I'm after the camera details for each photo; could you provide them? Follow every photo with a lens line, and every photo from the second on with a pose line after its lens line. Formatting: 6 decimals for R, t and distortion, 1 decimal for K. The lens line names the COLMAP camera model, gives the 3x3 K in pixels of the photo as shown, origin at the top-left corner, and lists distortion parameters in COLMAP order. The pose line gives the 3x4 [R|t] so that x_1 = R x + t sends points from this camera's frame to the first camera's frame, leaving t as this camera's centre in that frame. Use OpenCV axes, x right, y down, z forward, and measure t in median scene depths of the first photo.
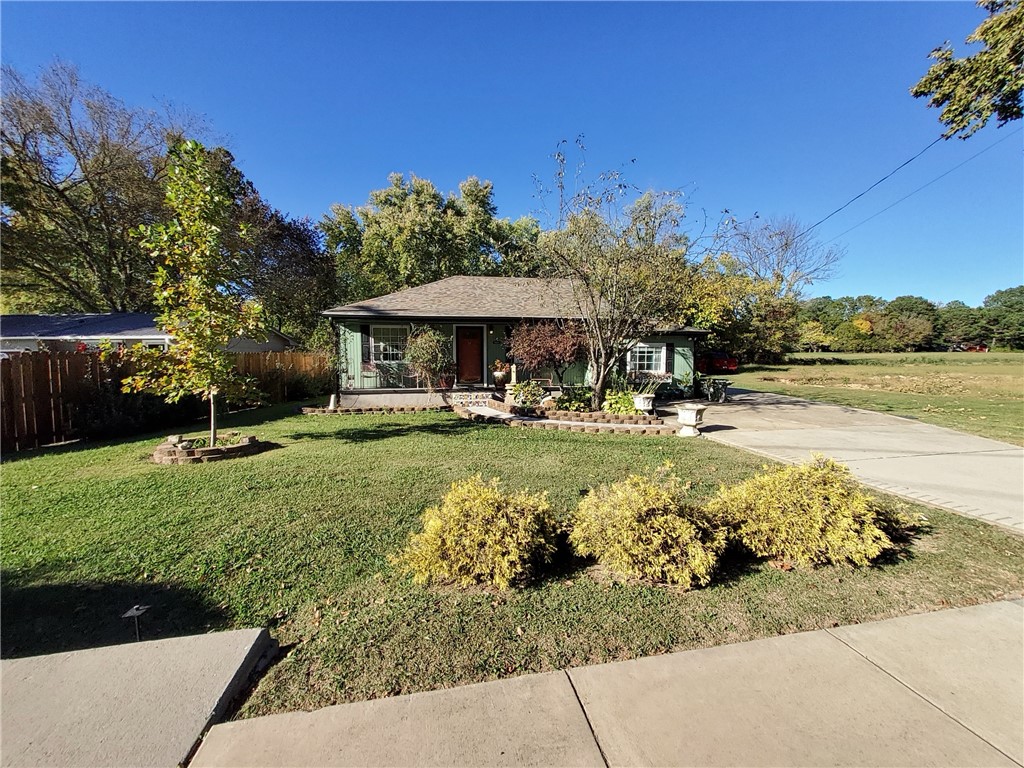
lens RADIAL K [[408.4, 0, 514.9], [0, 408.4, 400.8], [0, 0, 1]] dist [0.001740, 0.000081]
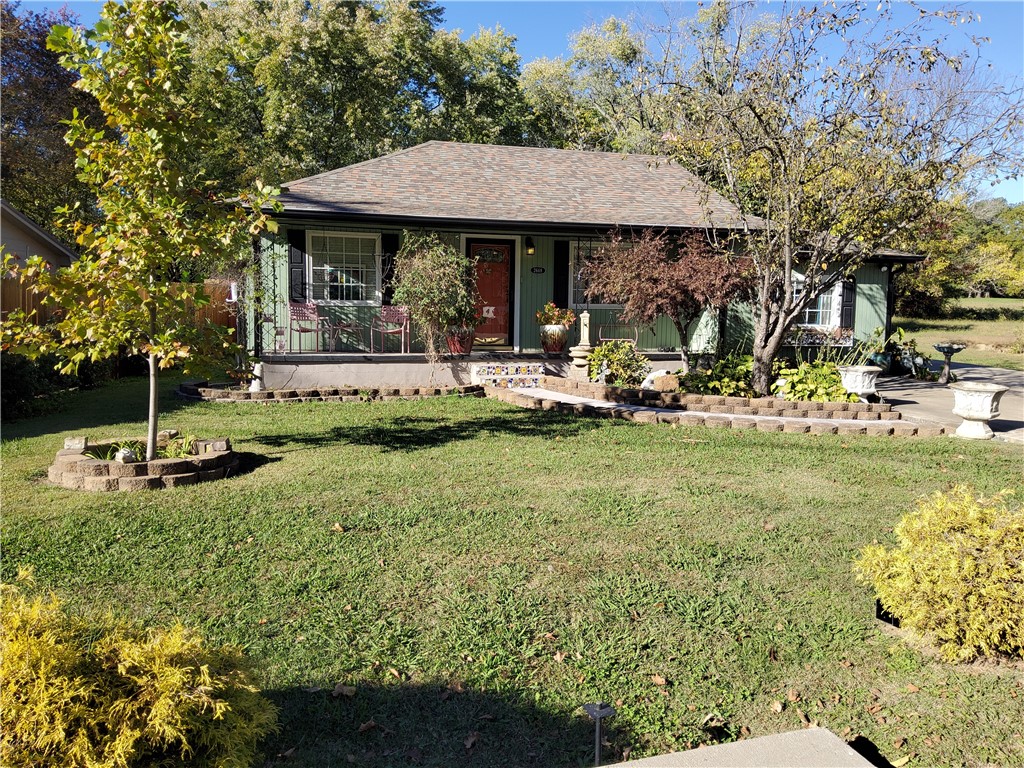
lens RADIAL K [[784.7, 0, 512.0], [0, 784.7, 384.0], [0, 0, 1]] dist [0.025975, -0.006719]
pose [[0.994534, 0.004576, 0.104311, -0.197649], [-0.004698, 0.999989, 0.000927, 0.007061], [-0.104306, -0.001412, 0.994544, -0.022989]]
